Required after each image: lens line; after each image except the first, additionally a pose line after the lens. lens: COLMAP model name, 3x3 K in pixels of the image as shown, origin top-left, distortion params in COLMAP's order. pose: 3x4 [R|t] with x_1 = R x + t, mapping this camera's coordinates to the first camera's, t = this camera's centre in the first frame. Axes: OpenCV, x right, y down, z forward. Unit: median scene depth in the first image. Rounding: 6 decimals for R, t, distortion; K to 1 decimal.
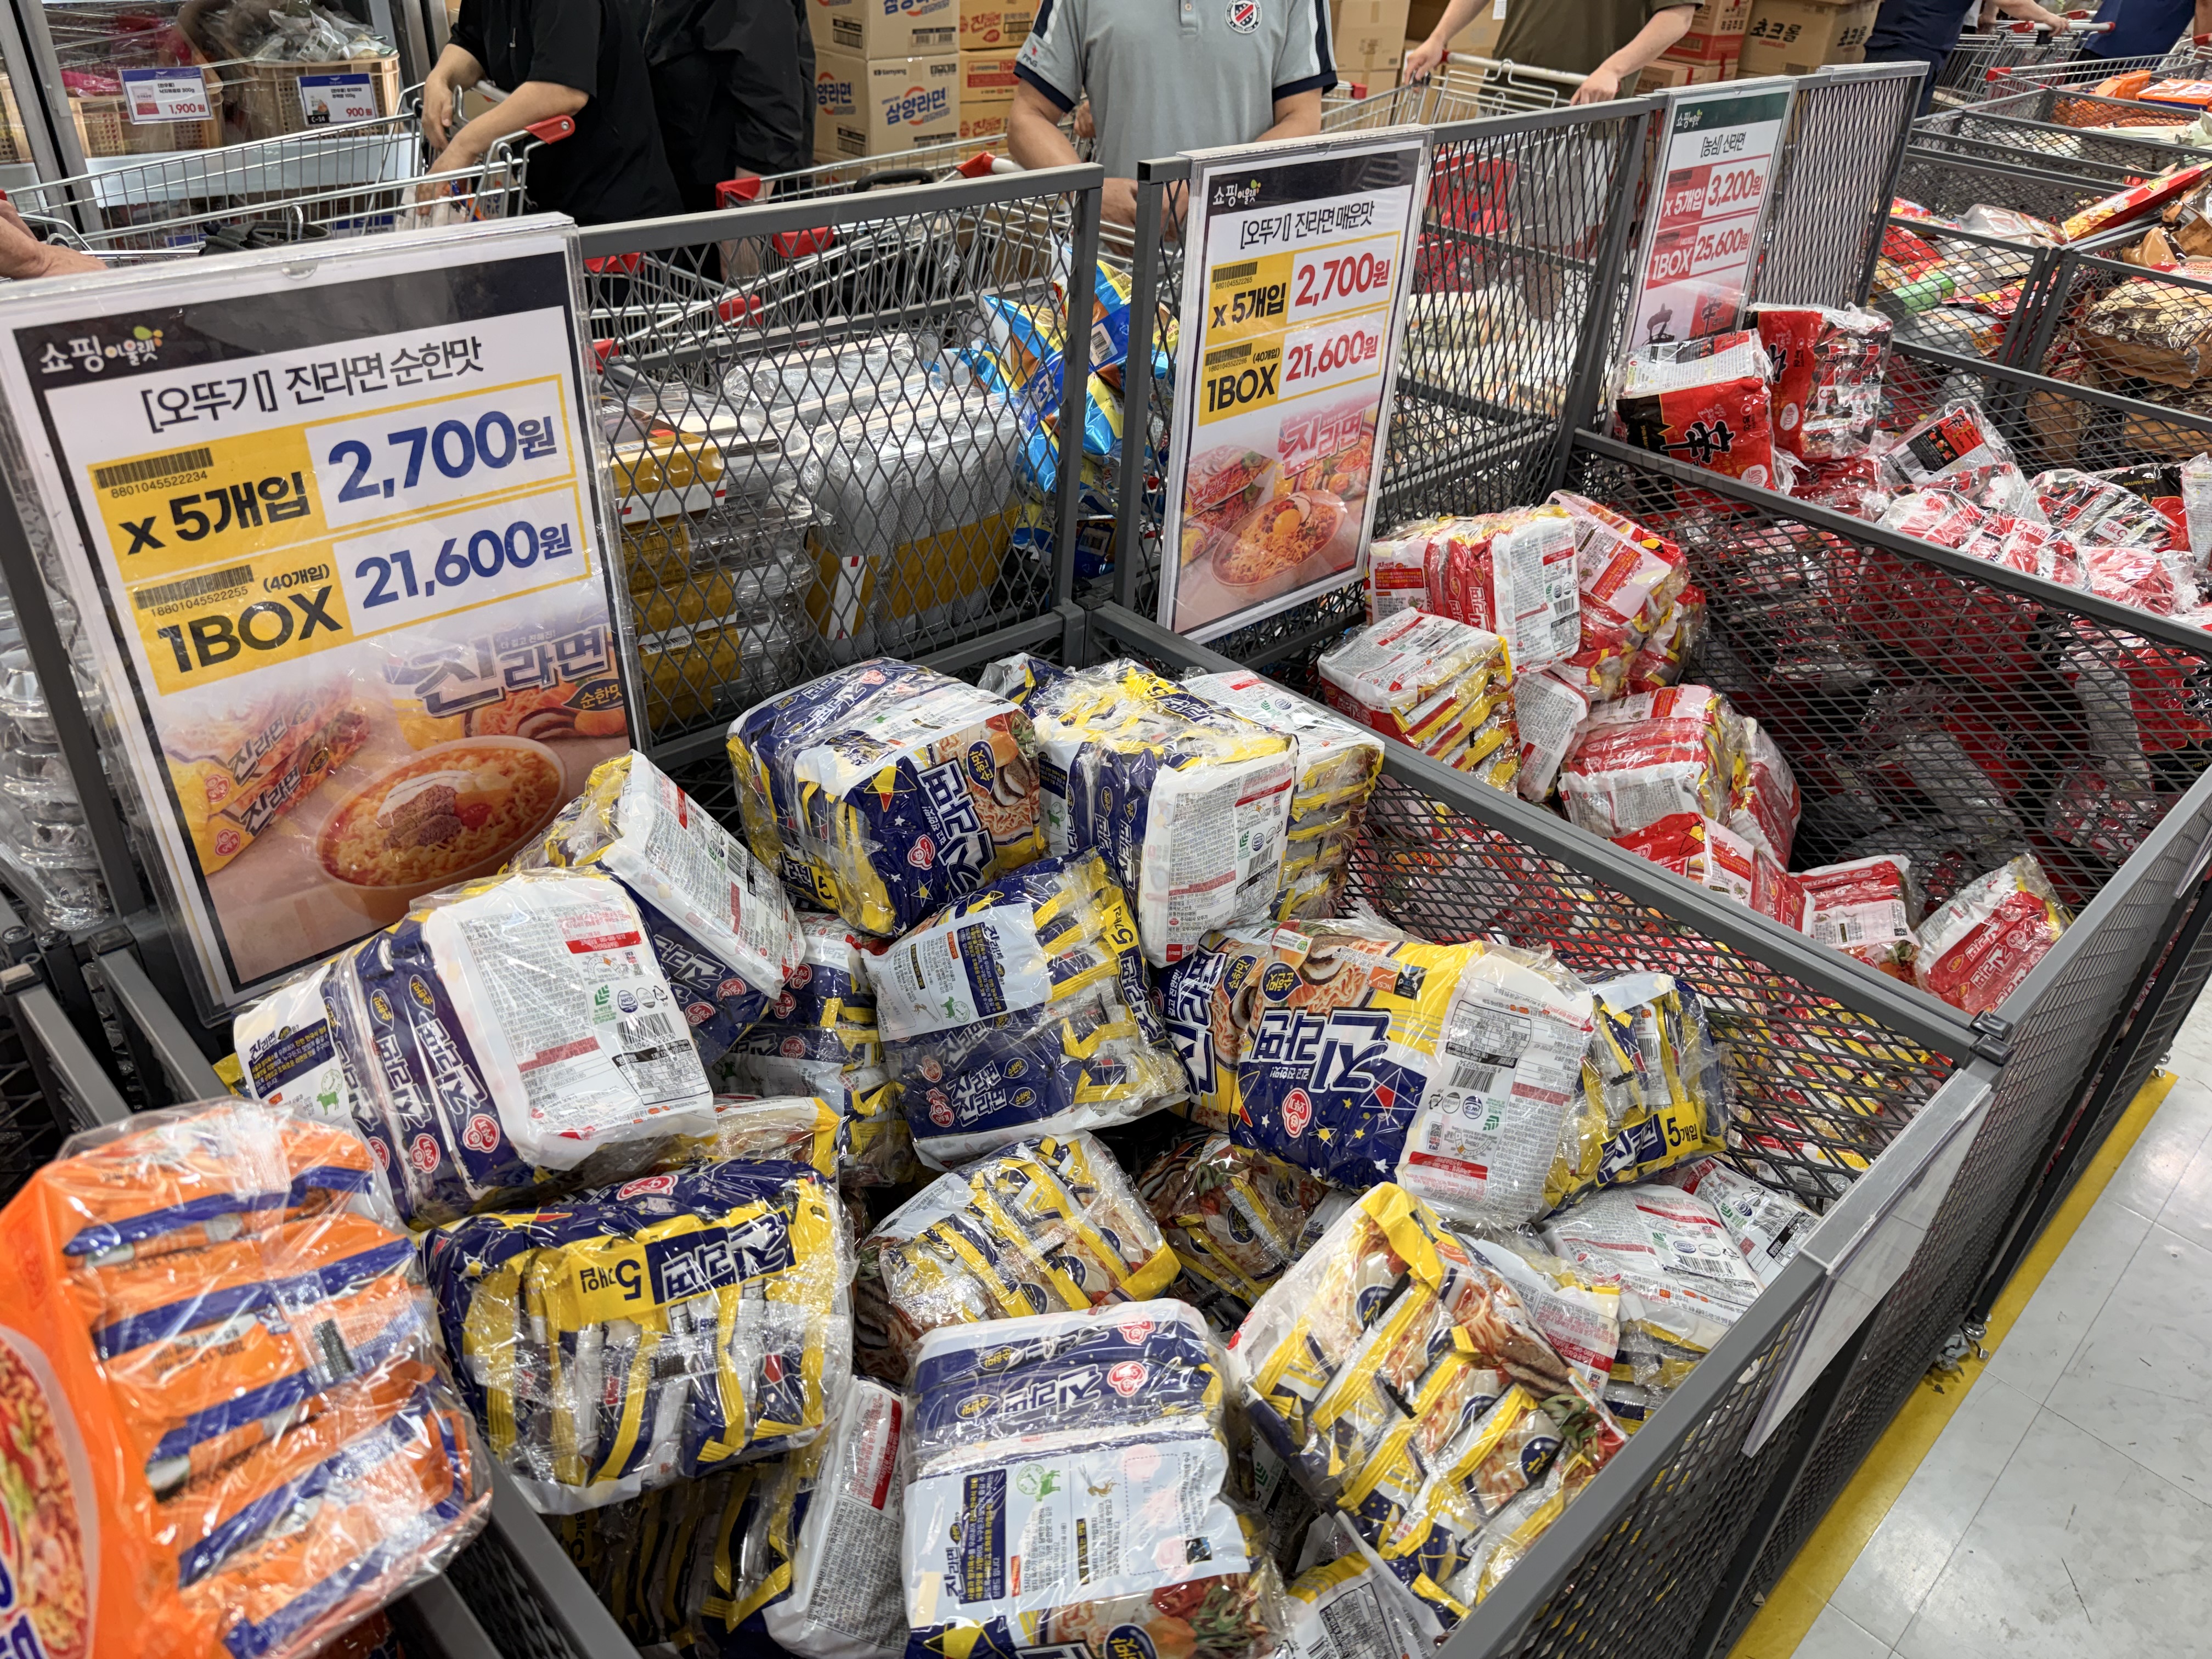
lens RADIAL K [[1559.1, 0, 1090.3], [0, 1559.1, 875.1], [0, 0, 1]] dist [0.211185, -0.296357]
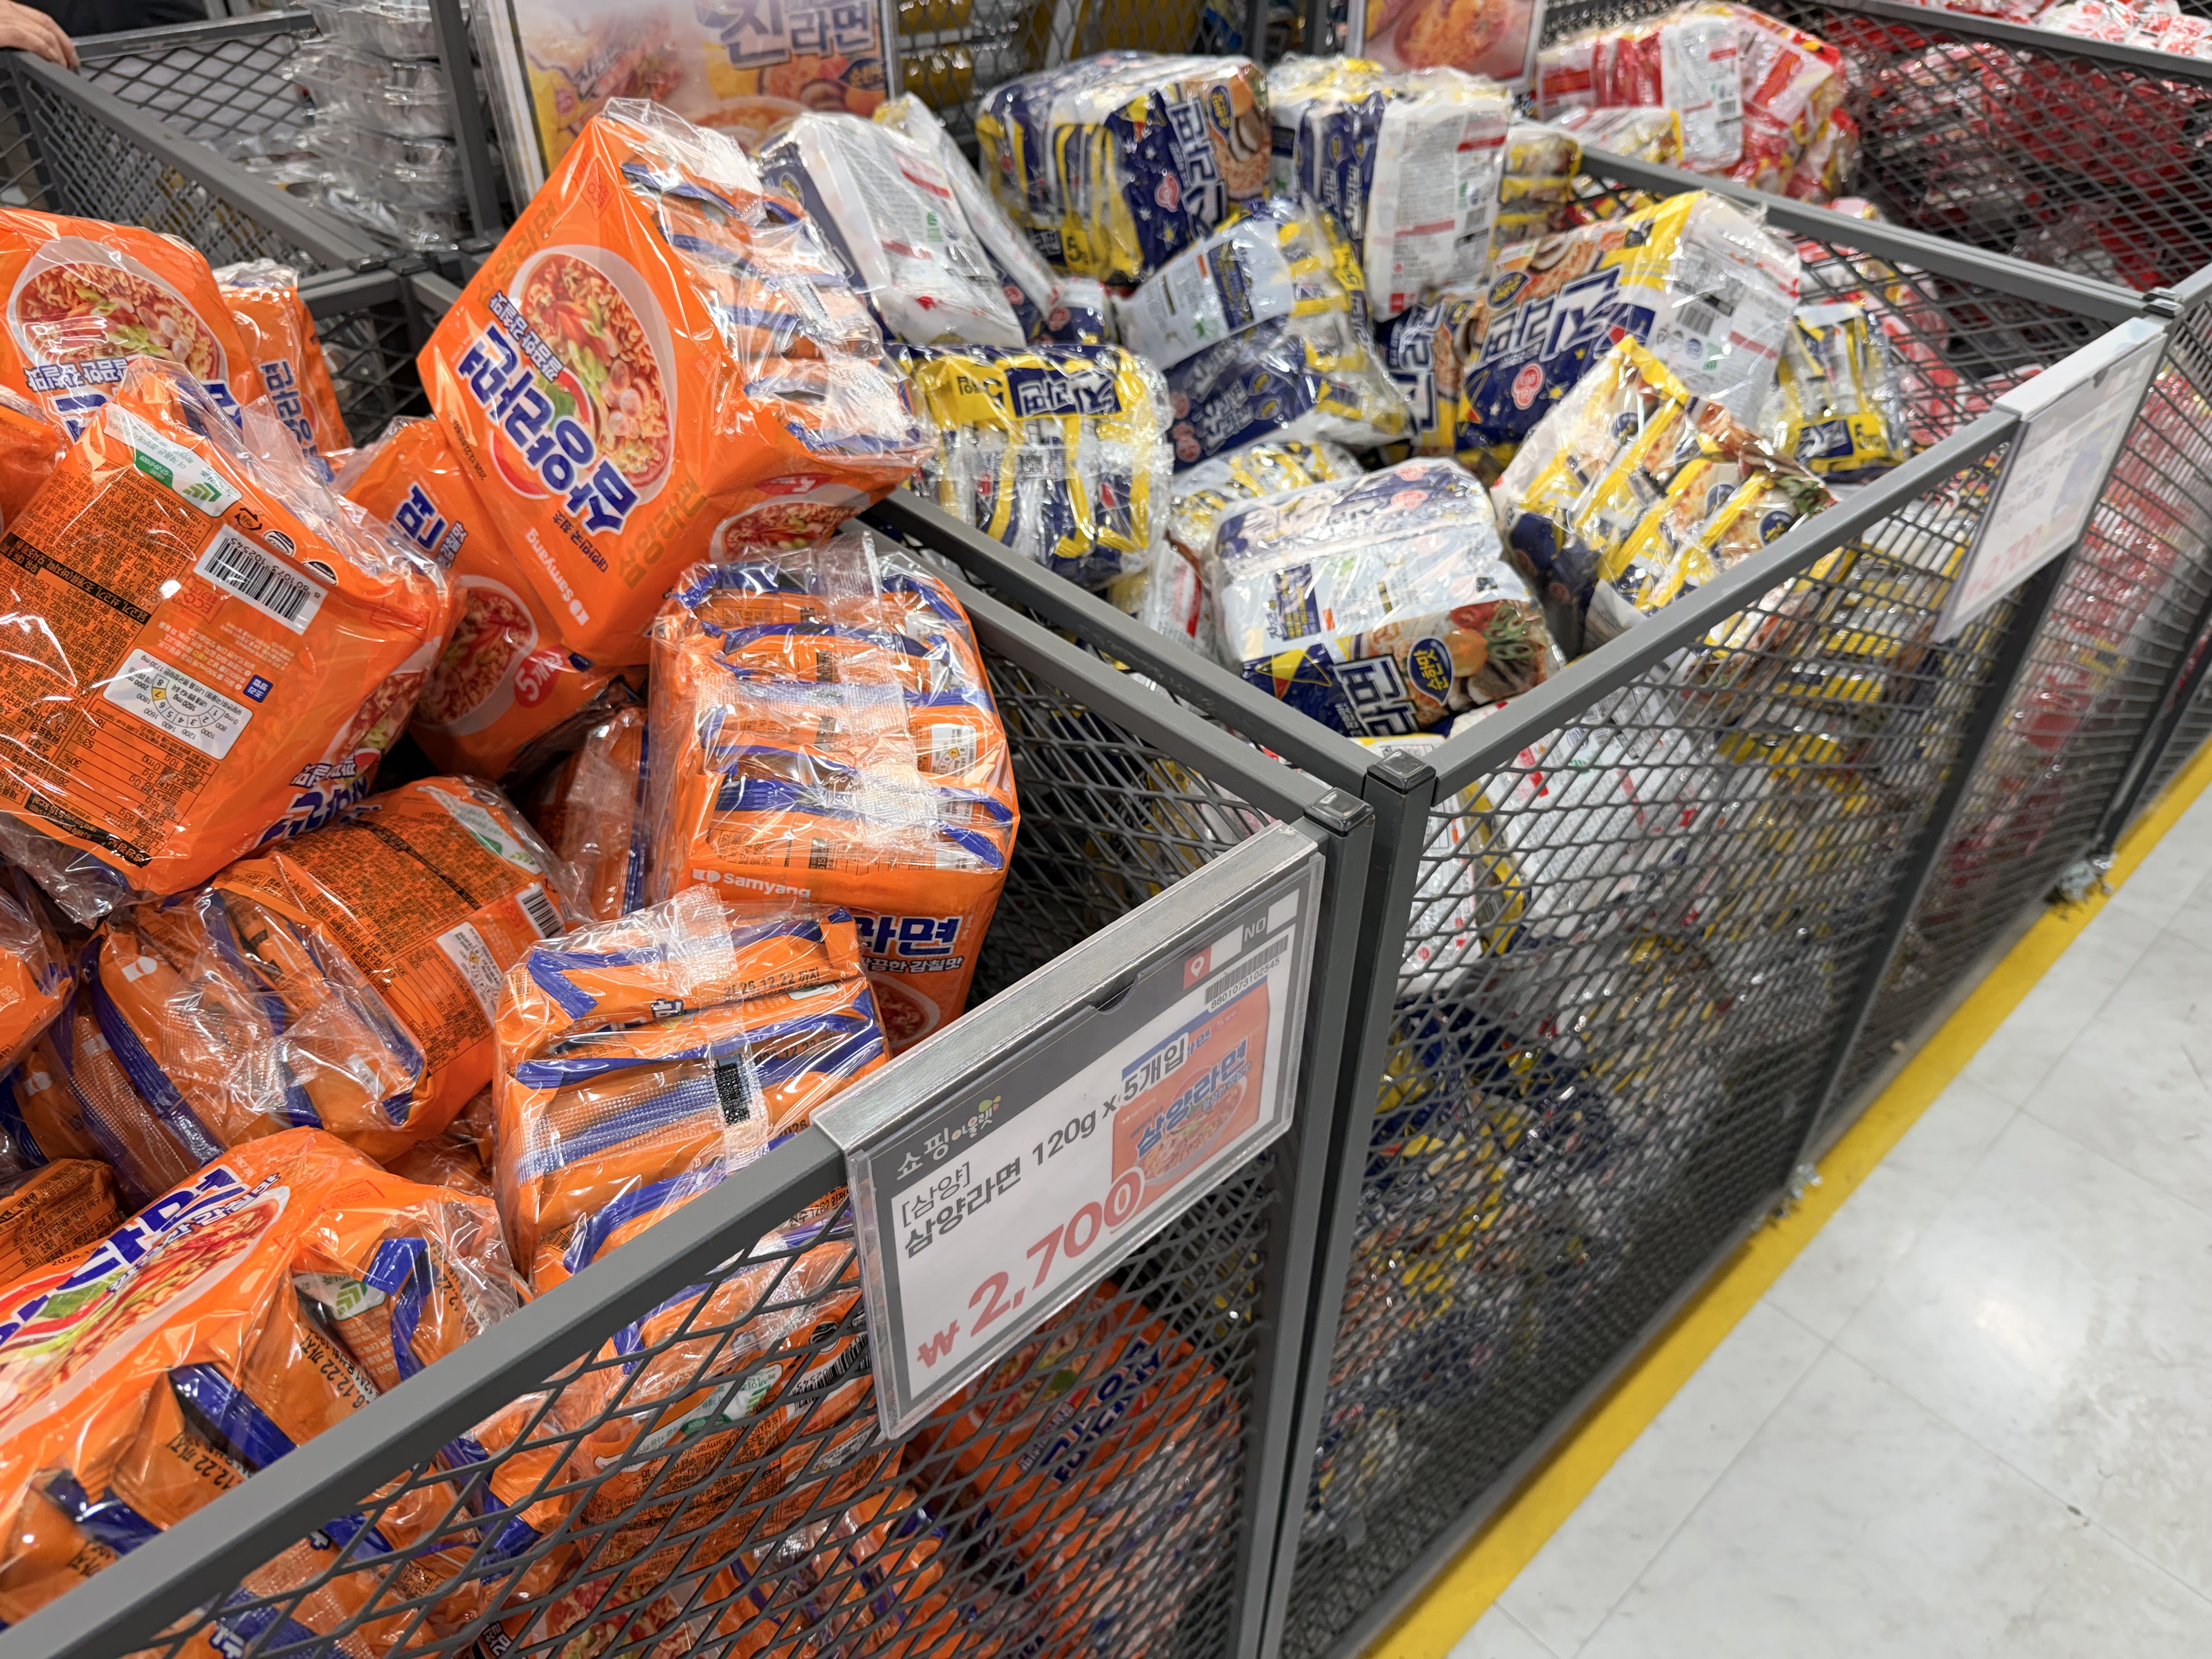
lens RADIAL K [[1589.6, 0, 1106.0], [0, 1589.6, 829.5], [0, 0, 1]] dist [0.035594, -0.001755]
pose [[0.999054, -0.018188, -0.039489, -0.115208], [0.021239, 0.996707, 0.078252, 0.338072], [0.037936, -0.079017, 0.996151, -0.139127]]
